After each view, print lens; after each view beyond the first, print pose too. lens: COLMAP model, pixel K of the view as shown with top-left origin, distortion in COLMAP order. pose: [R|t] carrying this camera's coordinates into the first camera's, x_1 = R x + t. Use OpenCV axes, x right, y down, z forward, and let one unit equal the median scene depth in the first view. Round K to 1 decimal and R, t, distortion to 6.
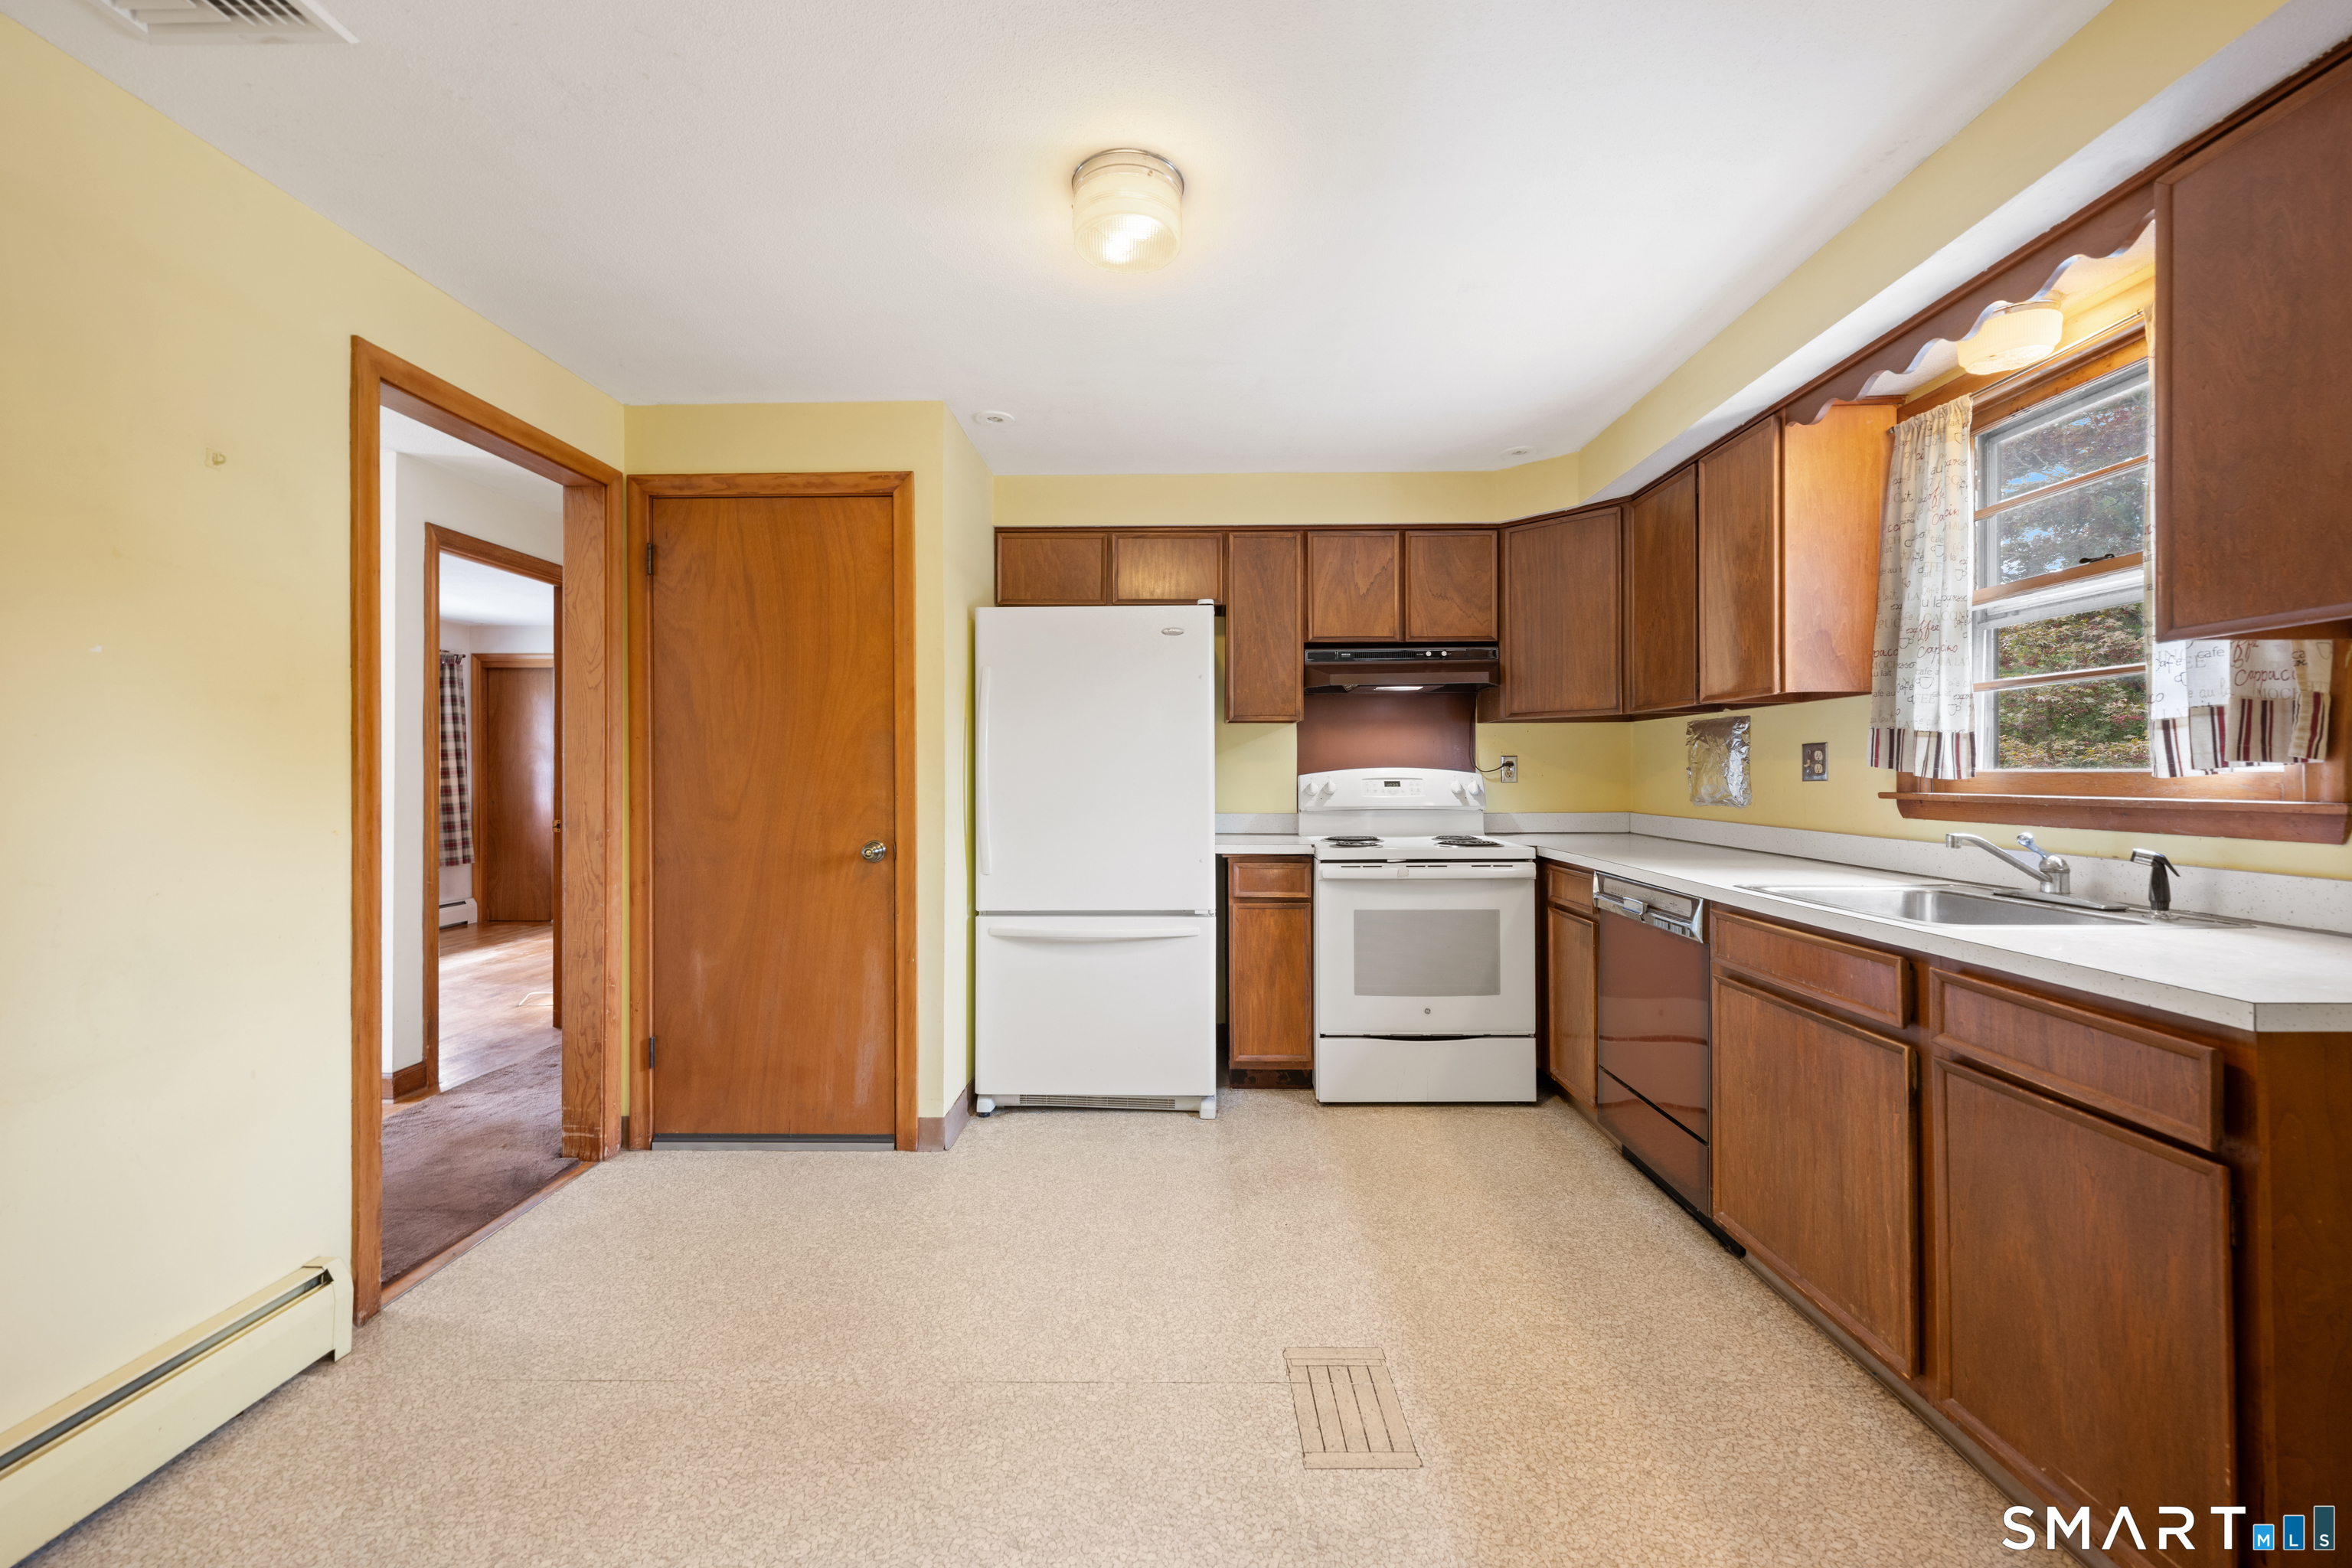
lens RADIAL K [[924.7, 0, 1172.4], [0, 924.7, 775.5], [0, 0, 1]] dist [0.003797, 0.000476]
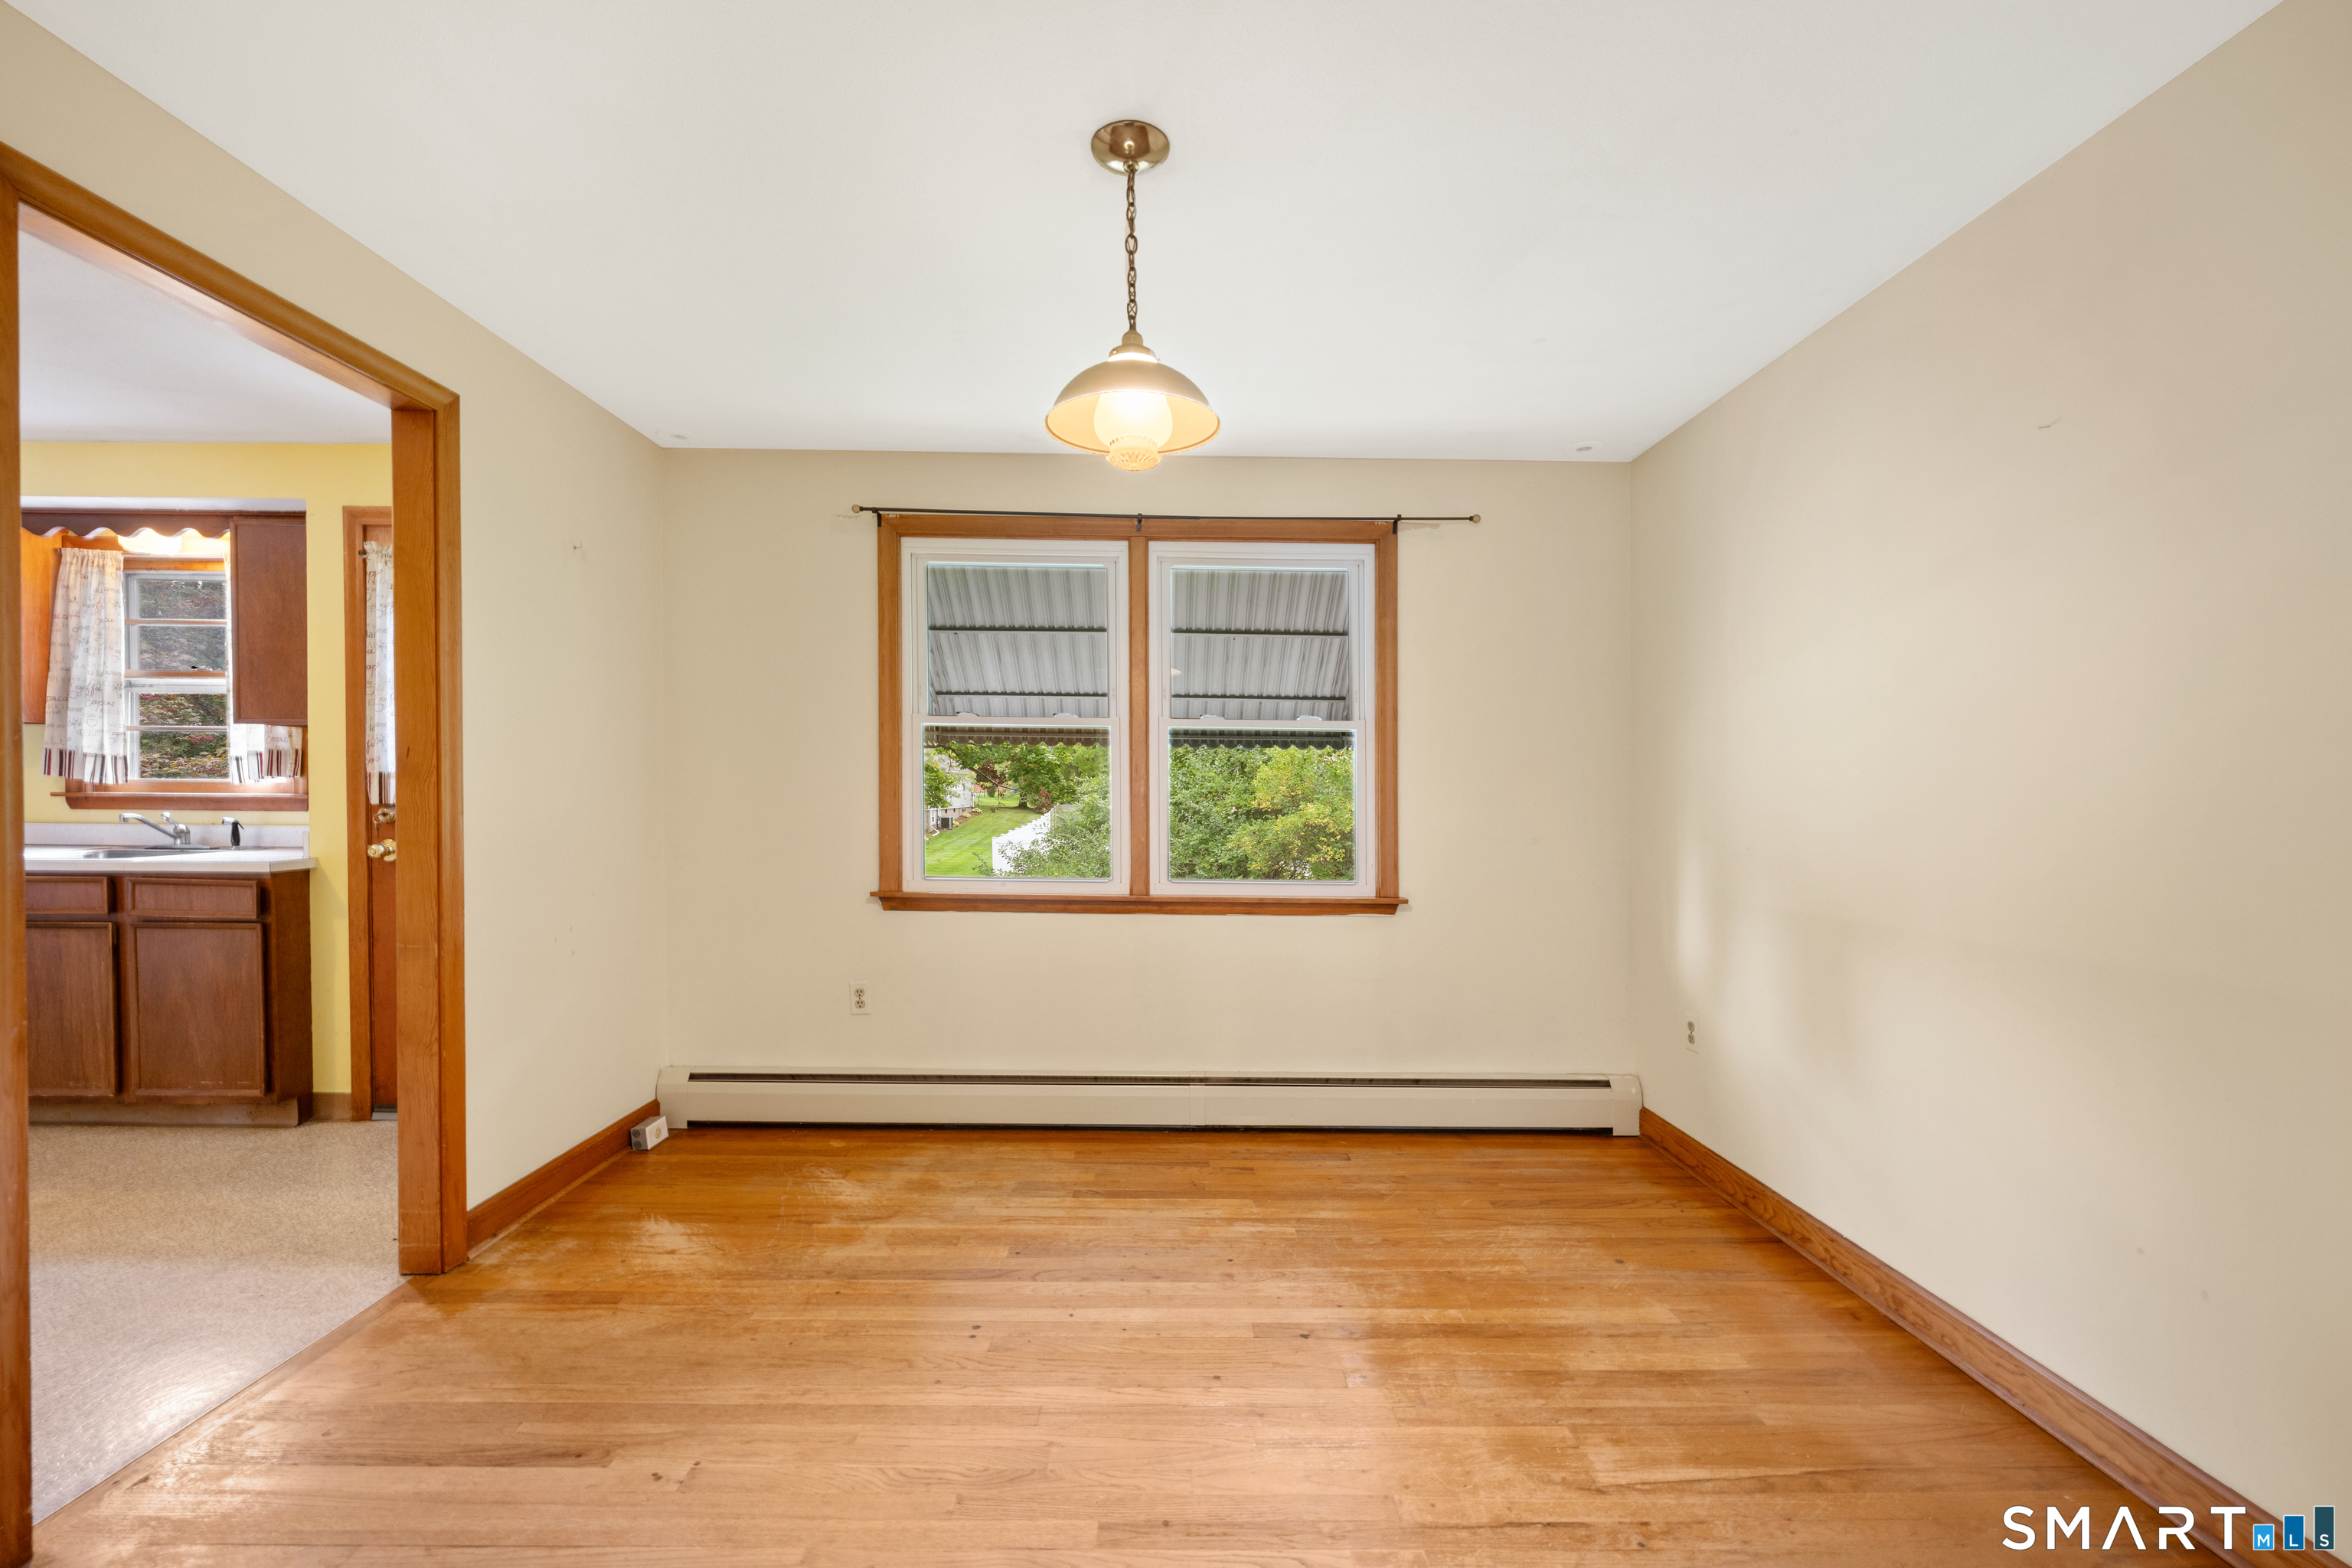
lens RADIAL K [[944.9, 0, 1176.5], [0, 944.9, 813.1], [0, 0, 1]] dist [-0.000242, -0.000069]
pose [[-0.034962, -0.020019, 0.999188, -0.837233], [-0.008962, 0.999765, 0.019717, 0.005295], [-0.999348, -0.008265, -0.035134, -0.768341]]
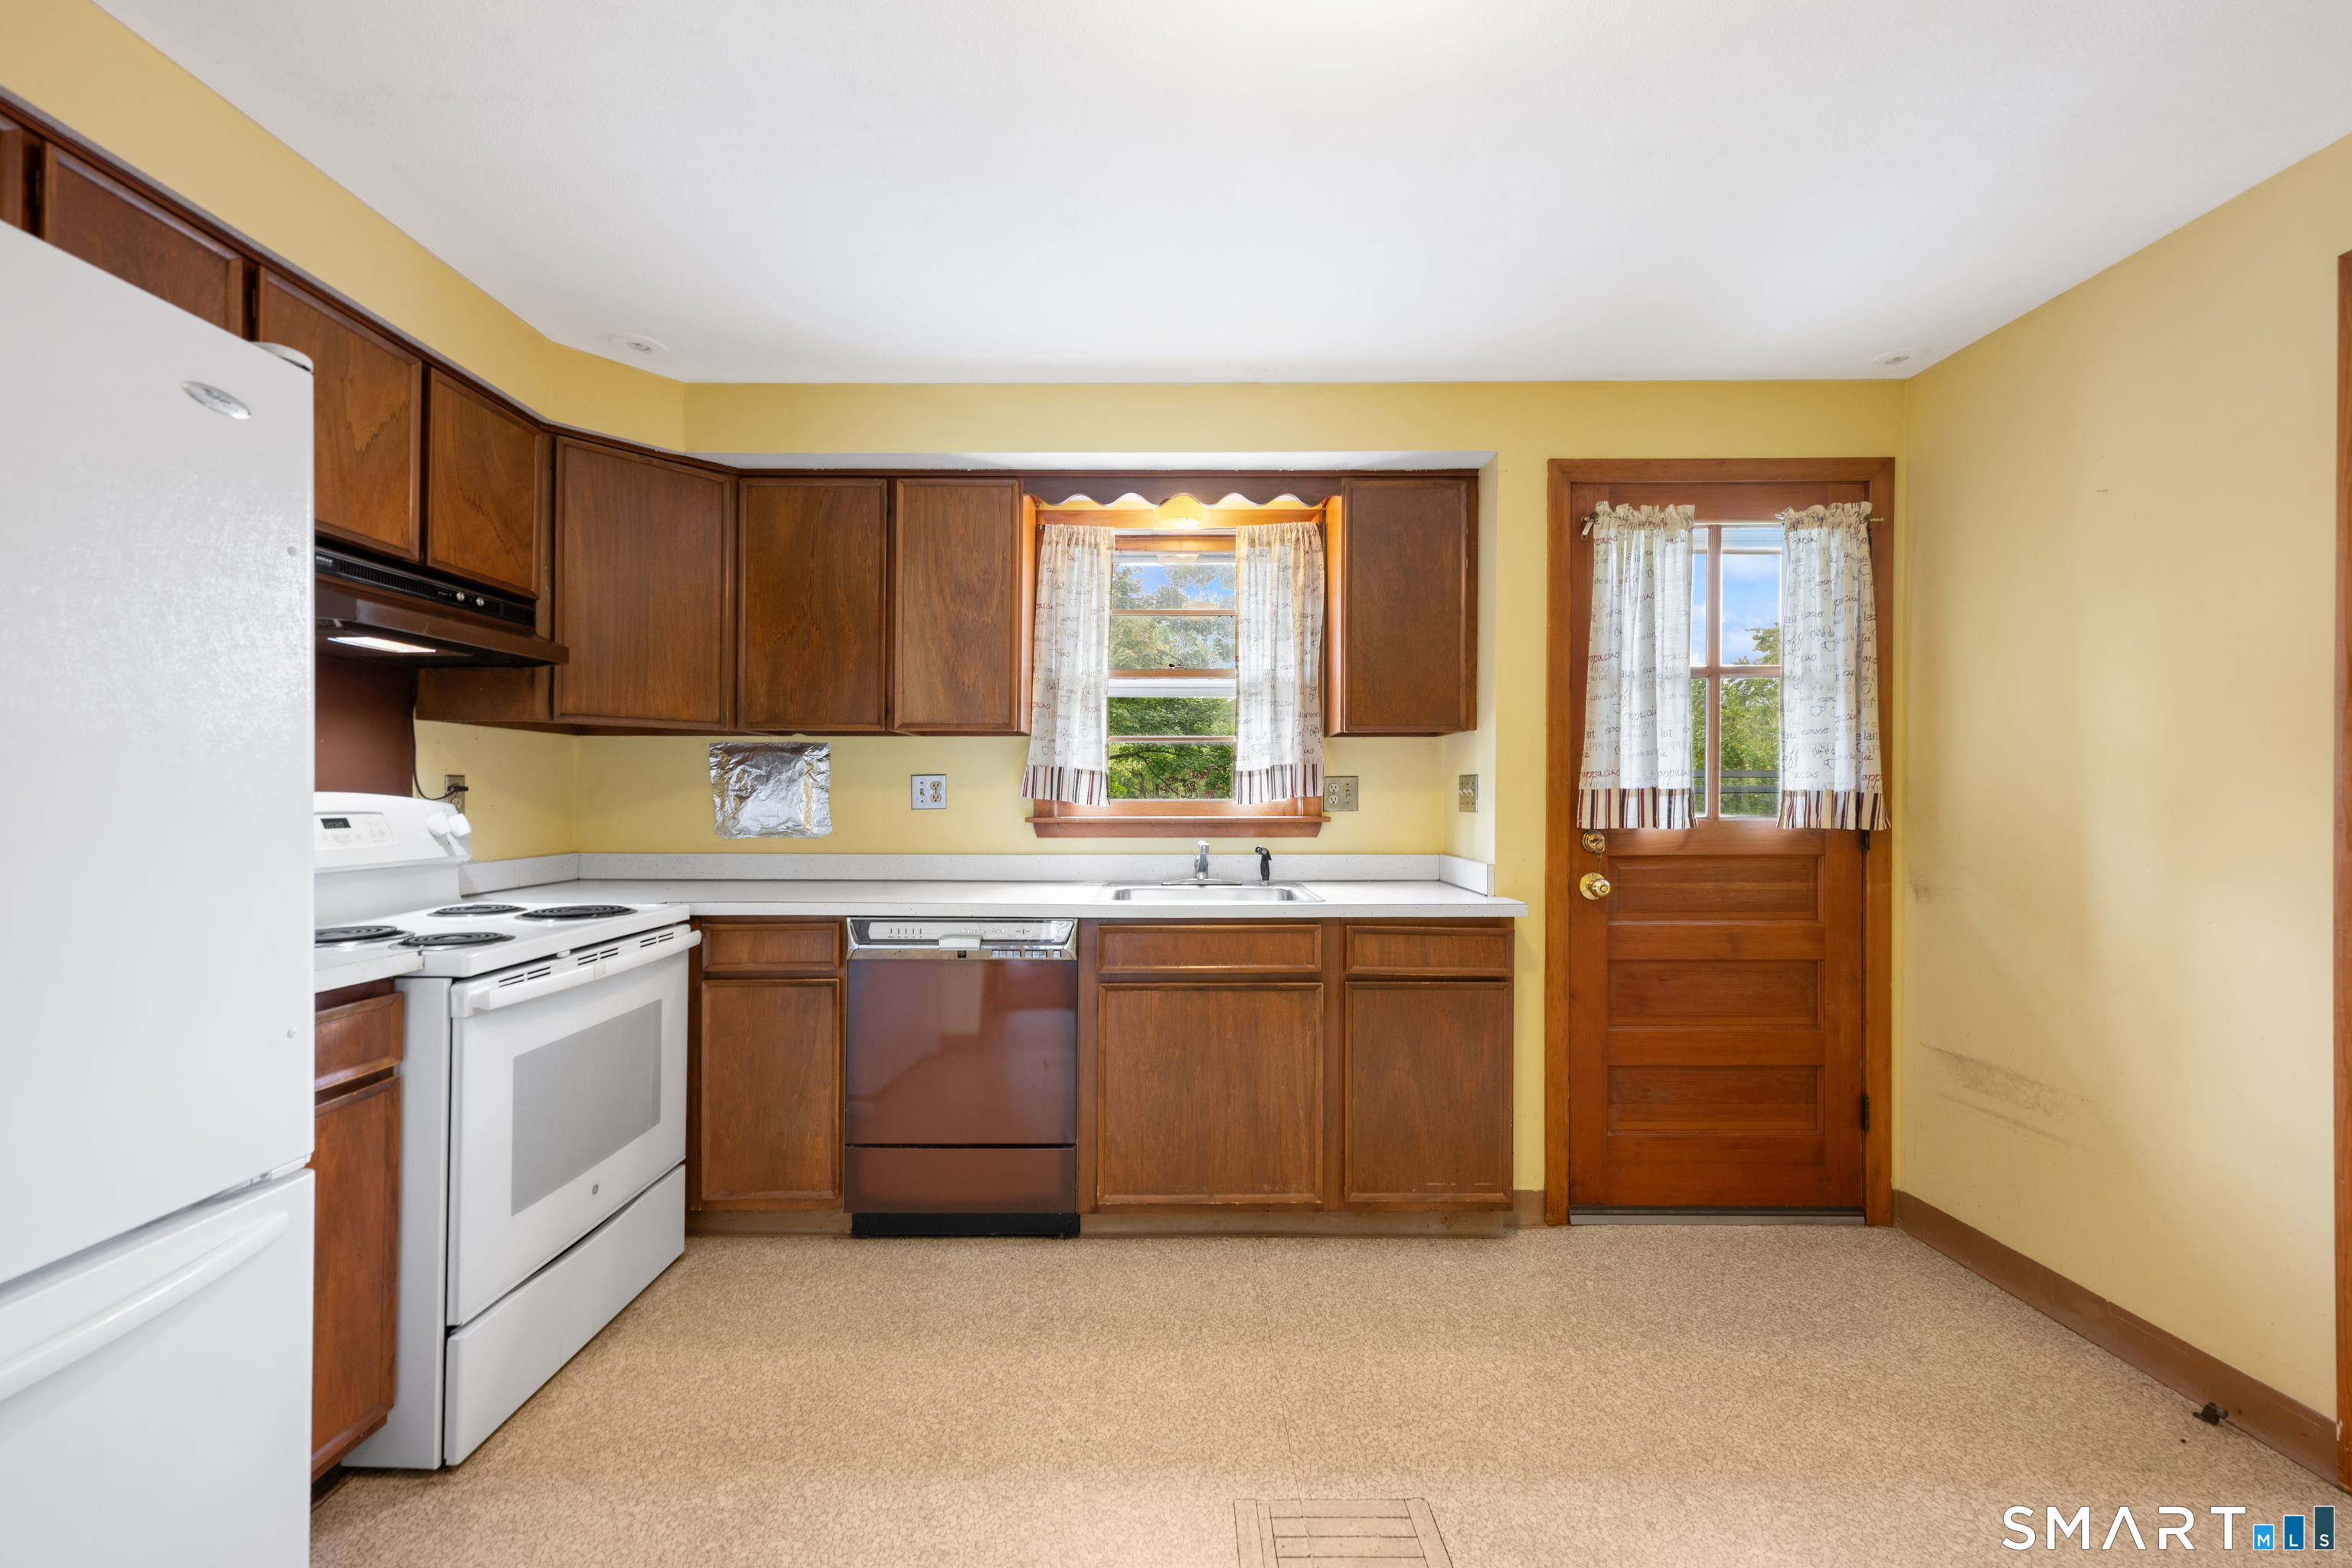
lens RADIAL K [[935.1, 0, 1171.3], [0, 935.1, 798.7], [0, 0, 1]] dist [0.002131, 0.000091]
pose [[-0.027305, 0.001854, 0.999625, -0.497231], [0.002713, 0.999995, -0.001780, -0.003966], [-0.999623, 0.002664, -0.027310, 0.881982]]
